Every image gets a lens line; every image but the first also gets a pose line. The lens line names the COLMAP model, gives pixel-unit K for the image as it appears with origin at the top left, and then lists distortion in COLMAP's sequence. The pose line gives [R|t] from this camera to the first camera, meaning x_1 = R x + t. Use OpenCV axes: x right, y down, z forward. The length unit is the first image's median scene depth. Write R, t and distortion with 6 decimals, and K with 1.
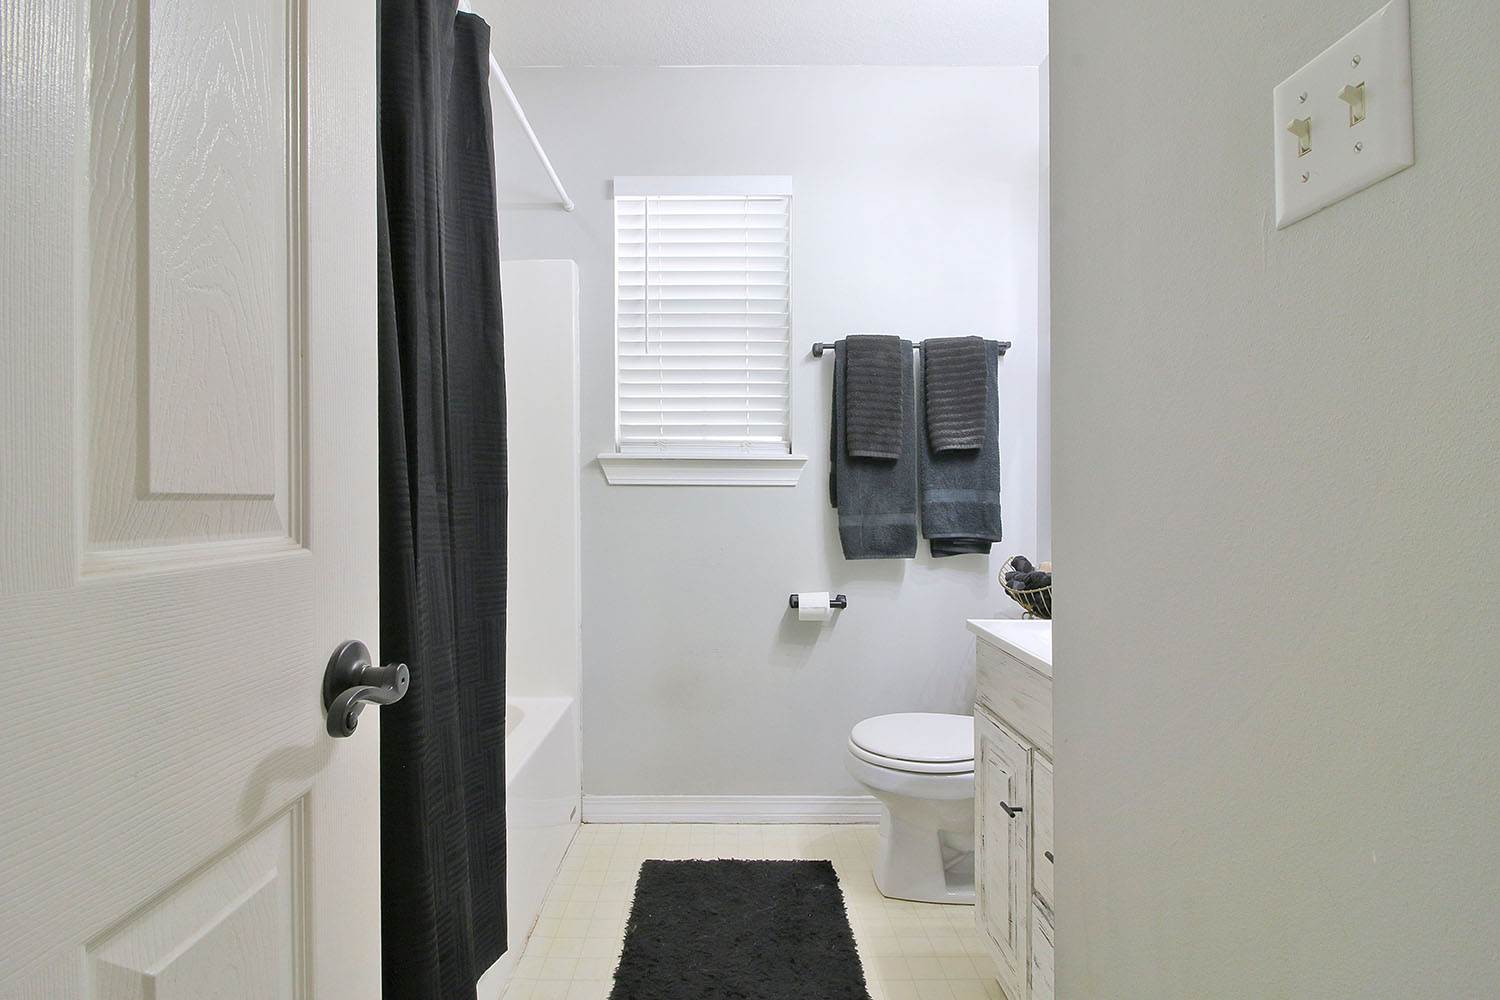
lens RADIAL K [[694.0, 0, 742.8], [0, 694.0, 499.6], [0, 0, 1]] dist [-0.000806, -0.002843]
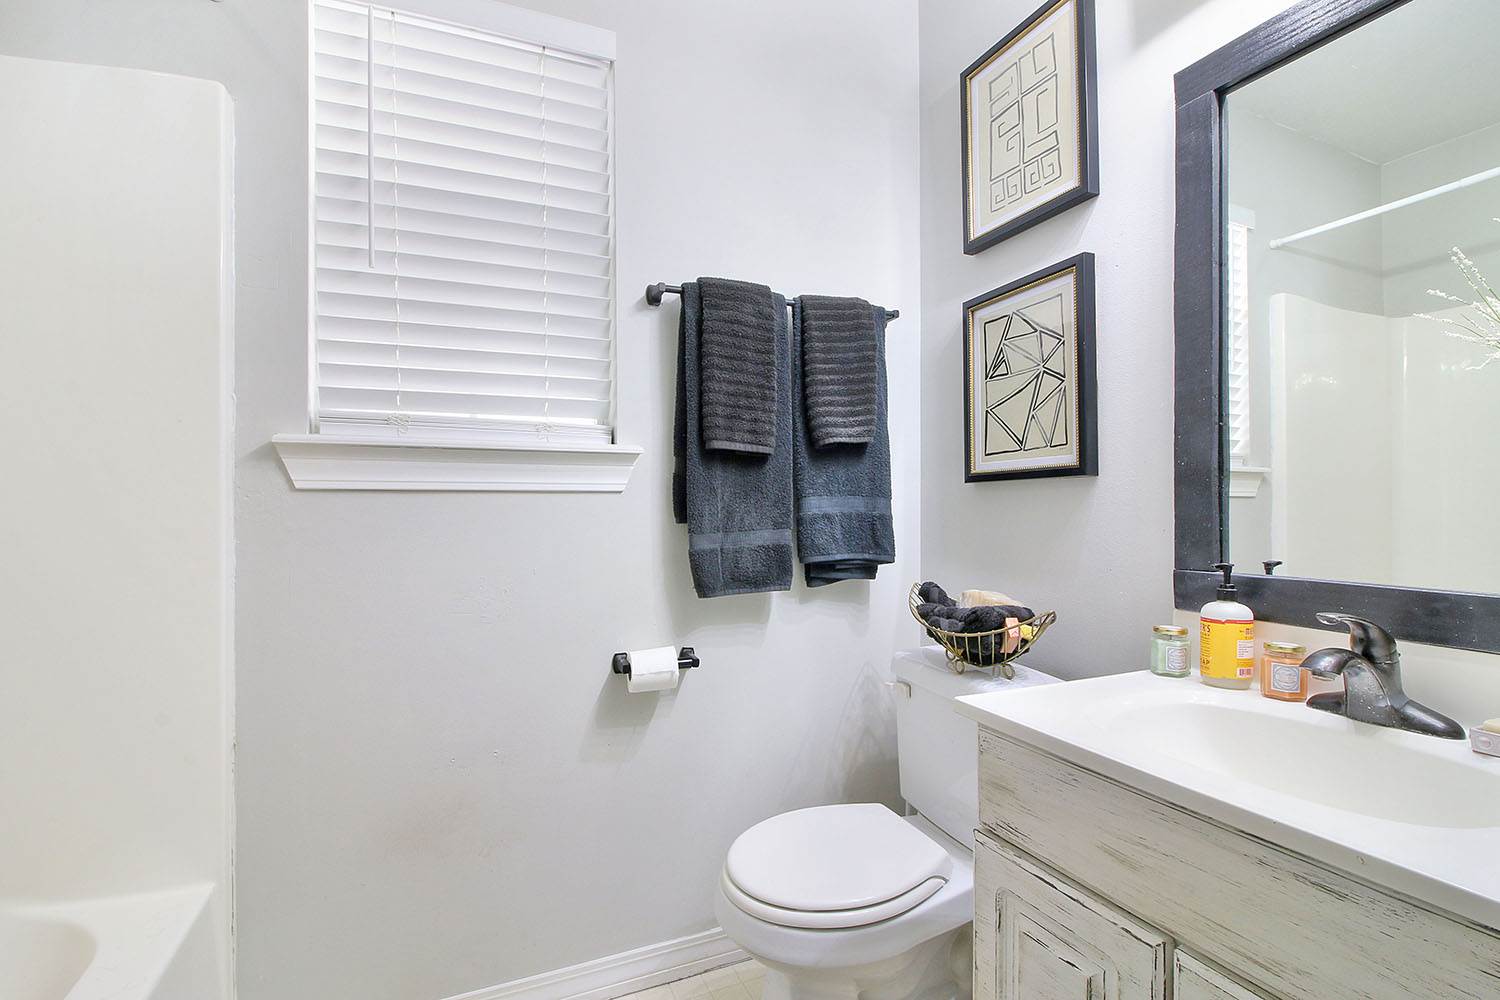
lens RADIAL K [[694.0, 0, 761.5], [0, 694.0, 492.7], [0, 0, 1]] dist [-0.000806, -0.002843]
pose [[0.916374, -0.000106, 0.400324, -0.072702], [0.006529, 0.999871, -0.014681, -0.008063], [-0.400271, 0.016067, 0.916256, 0.337710]]
